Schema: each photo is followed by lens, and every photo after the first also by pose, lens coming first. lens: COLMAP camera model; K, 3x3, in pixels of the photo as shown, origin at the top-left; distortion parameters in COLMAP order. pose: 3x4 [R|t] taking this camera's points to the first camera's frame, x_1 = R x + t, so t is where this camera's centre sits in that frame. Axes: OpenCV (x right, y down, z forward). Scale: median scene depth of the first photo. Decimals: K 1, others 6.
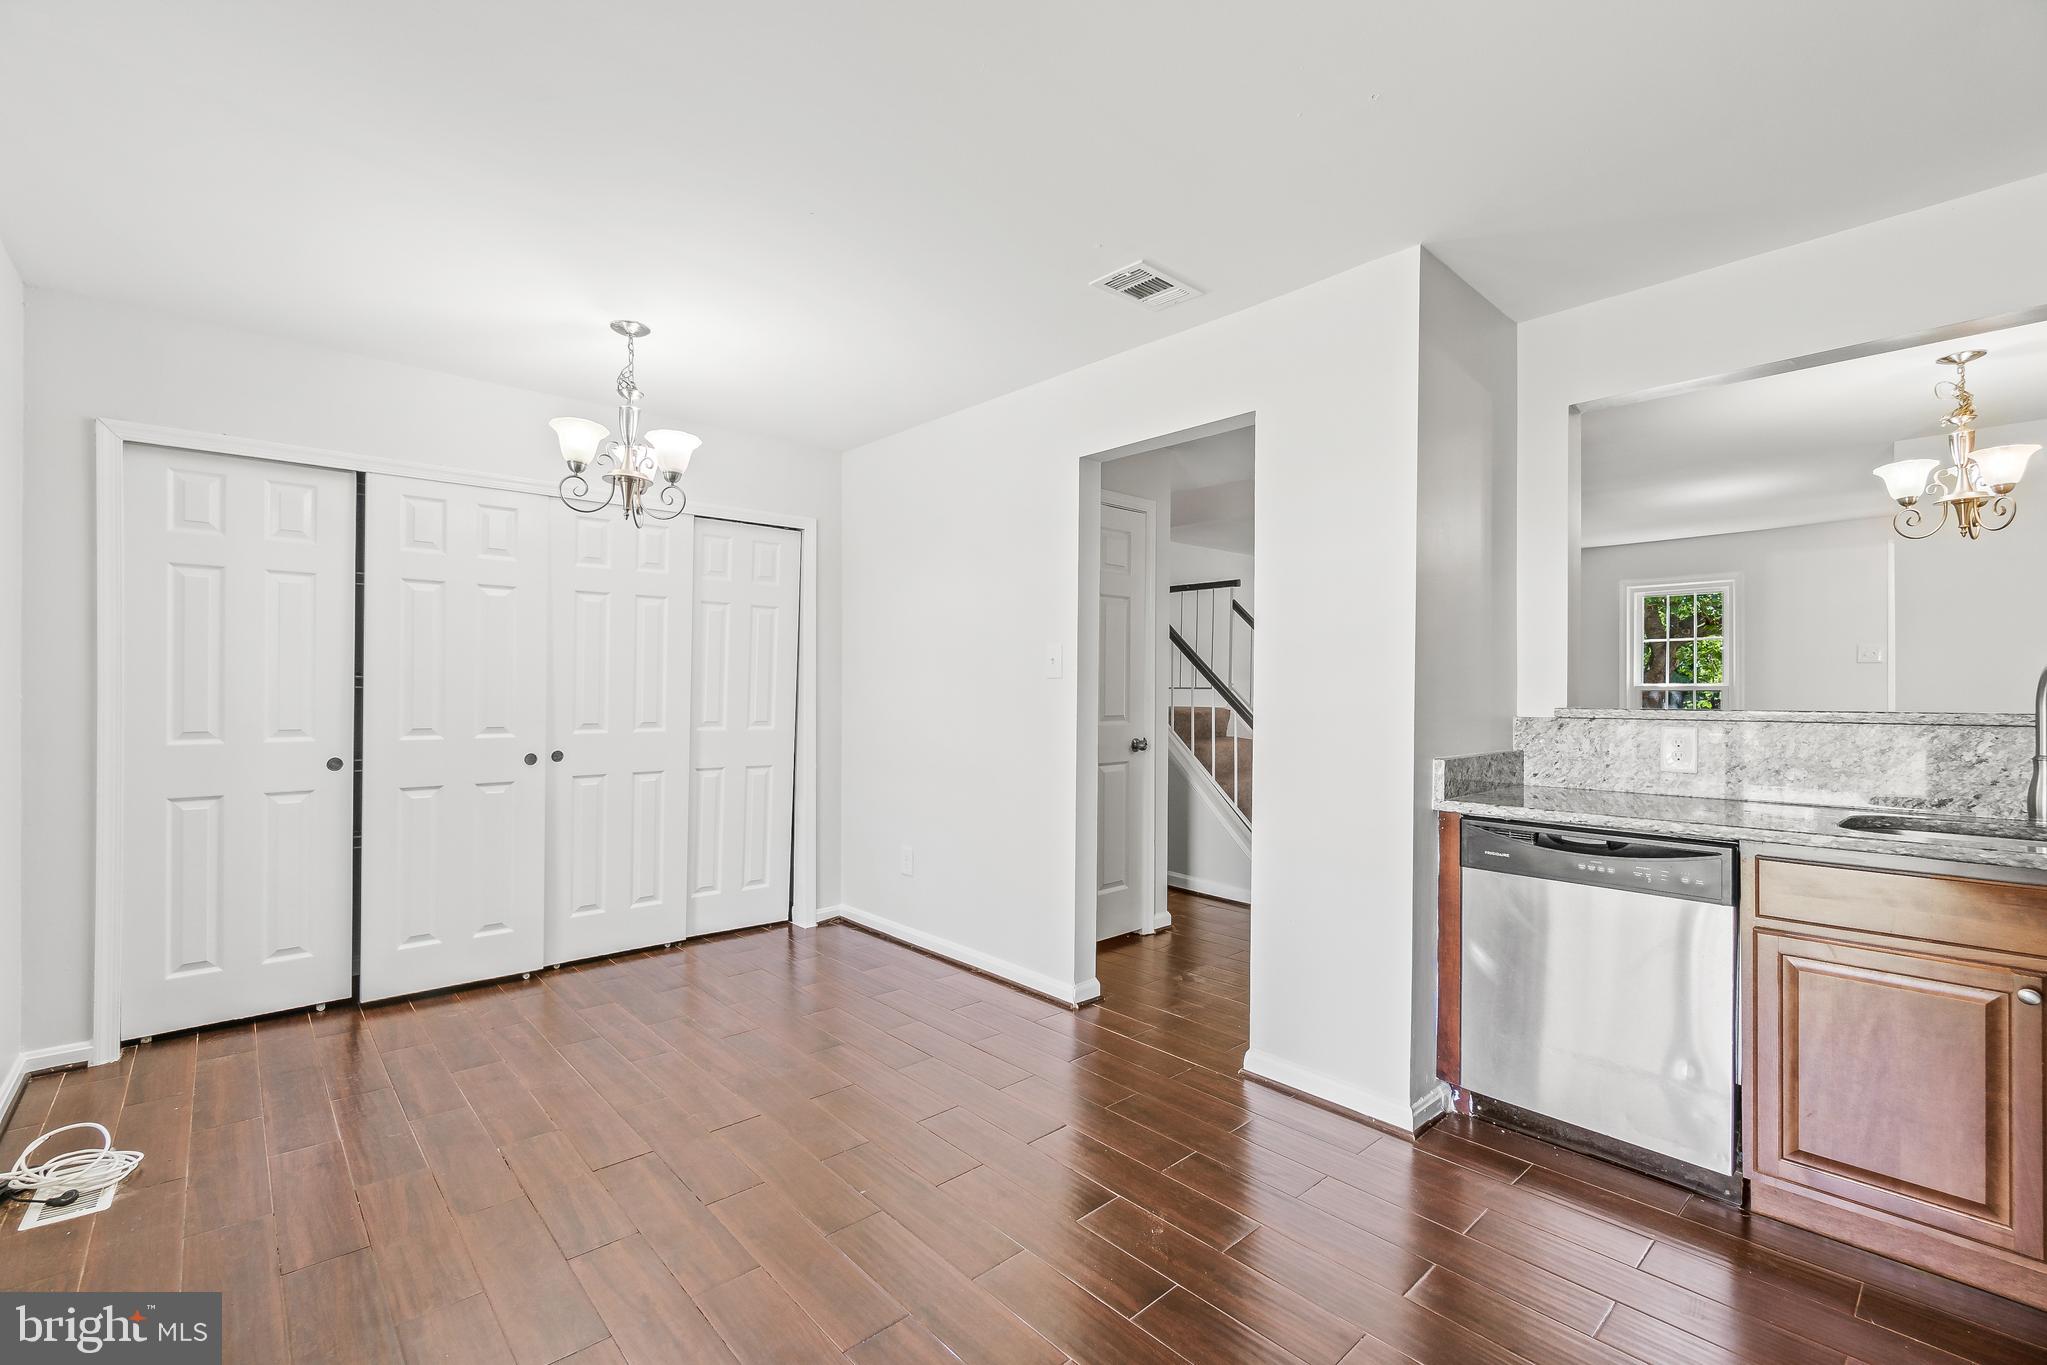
lens RADIAL K [[885.0, 0, 1023.5], [0, 885.0, 682.5], [0, 0, 1]] dist [-0.012473, 0.000068]
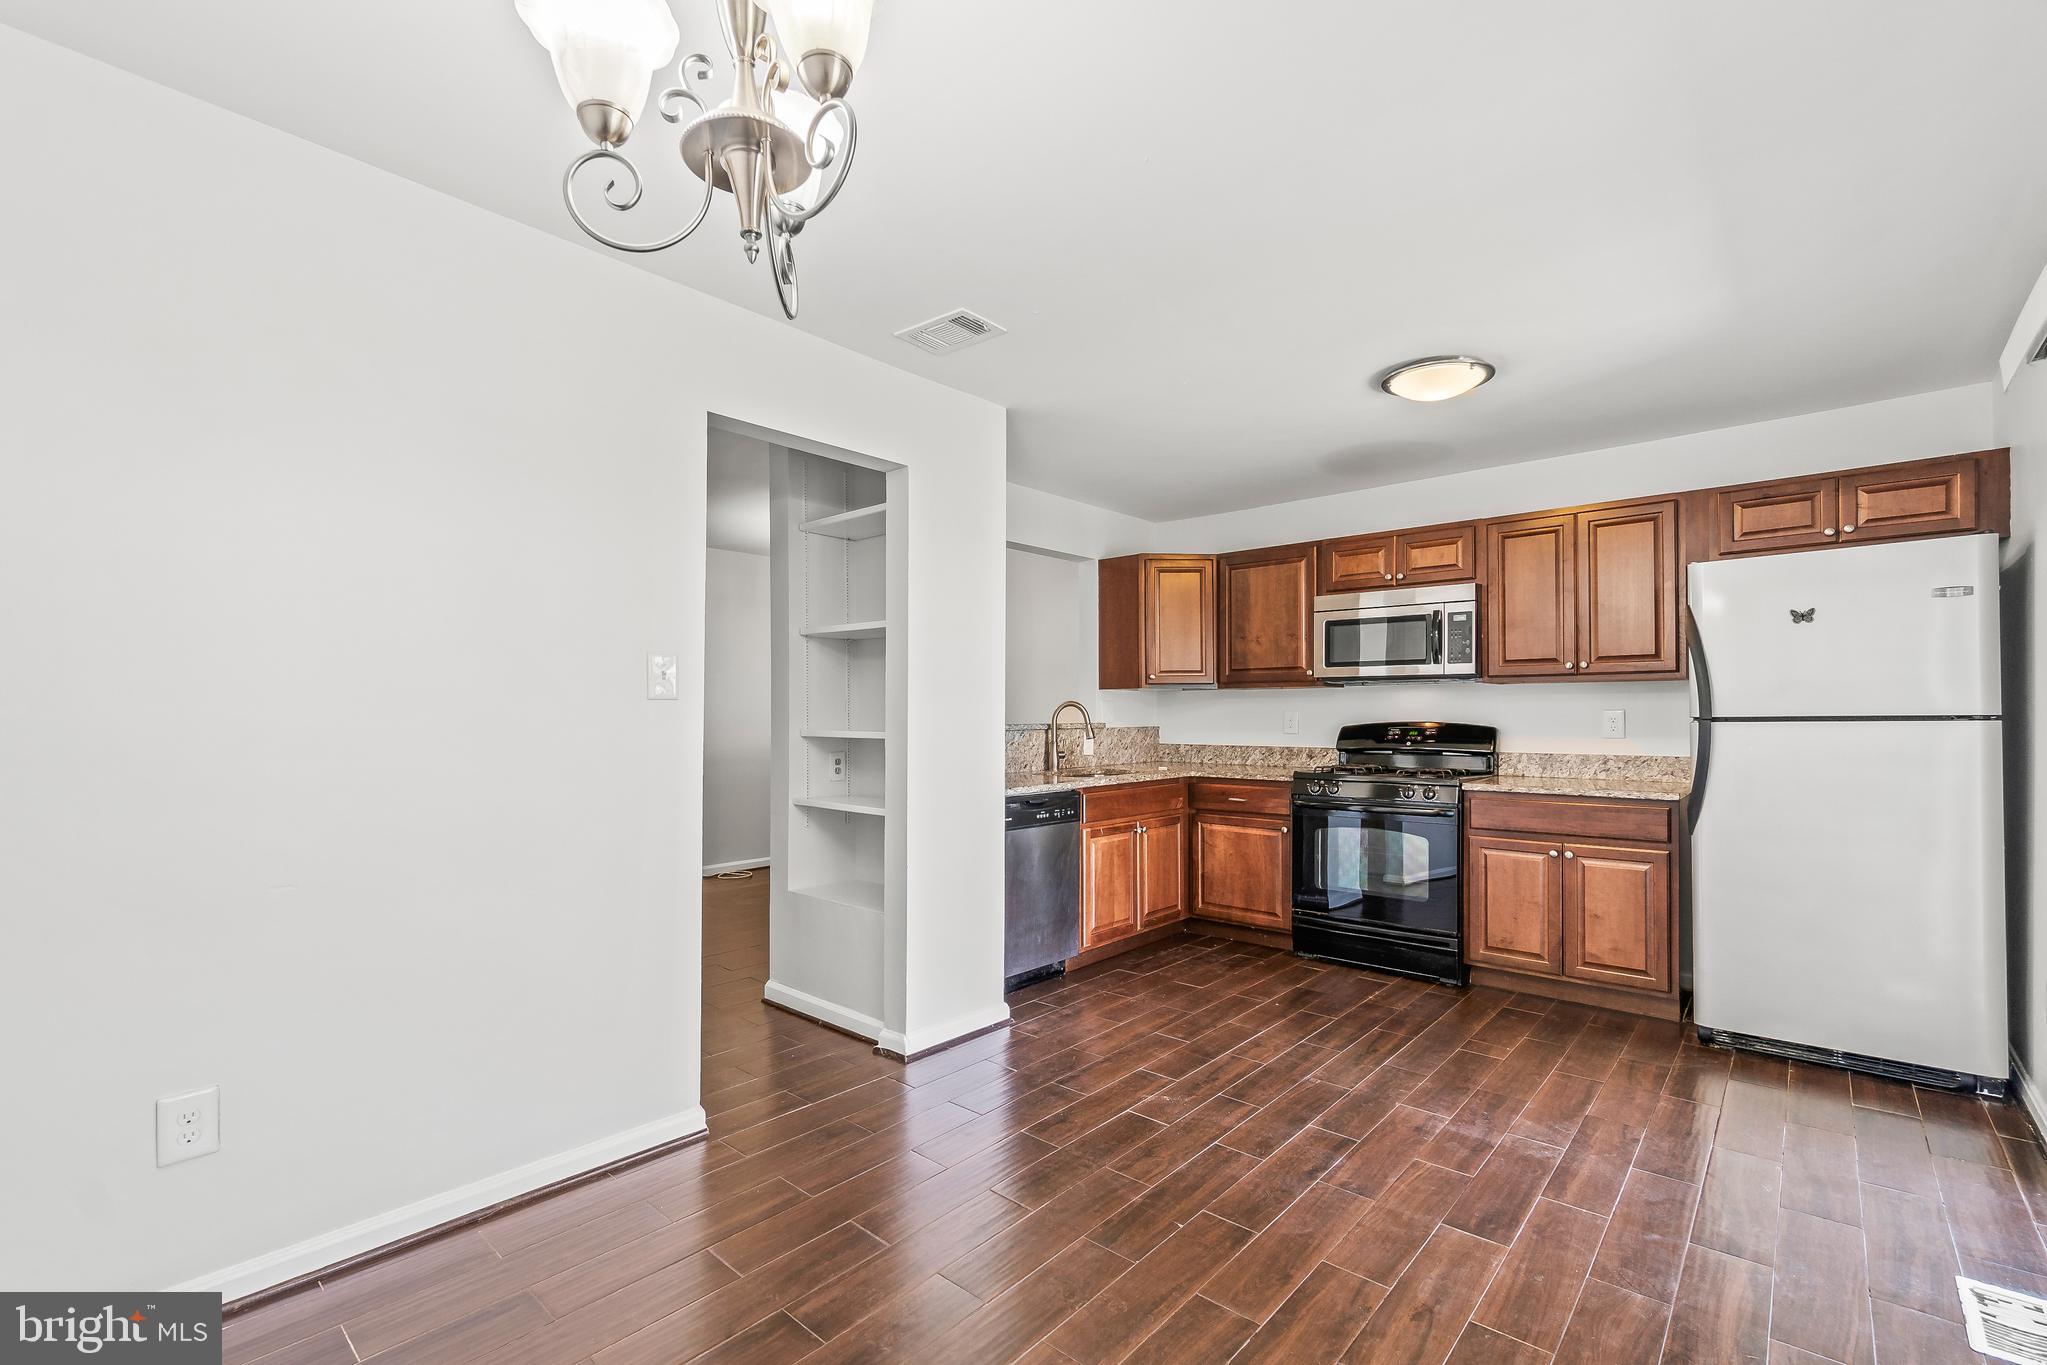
lens RADIAL K [[896.1, 0, 1010.9], [0, 896.1, 707.6], [0, 0, 1]] dist [-0.002729, 0.000590]
pose [[-0.095957, 0.003840, 0.995378, -0.926360], [-0.009819, 0.999940, -0.004804, 0.004448], [-0.995337, -0.010234, -0.095913, 1.026736]]
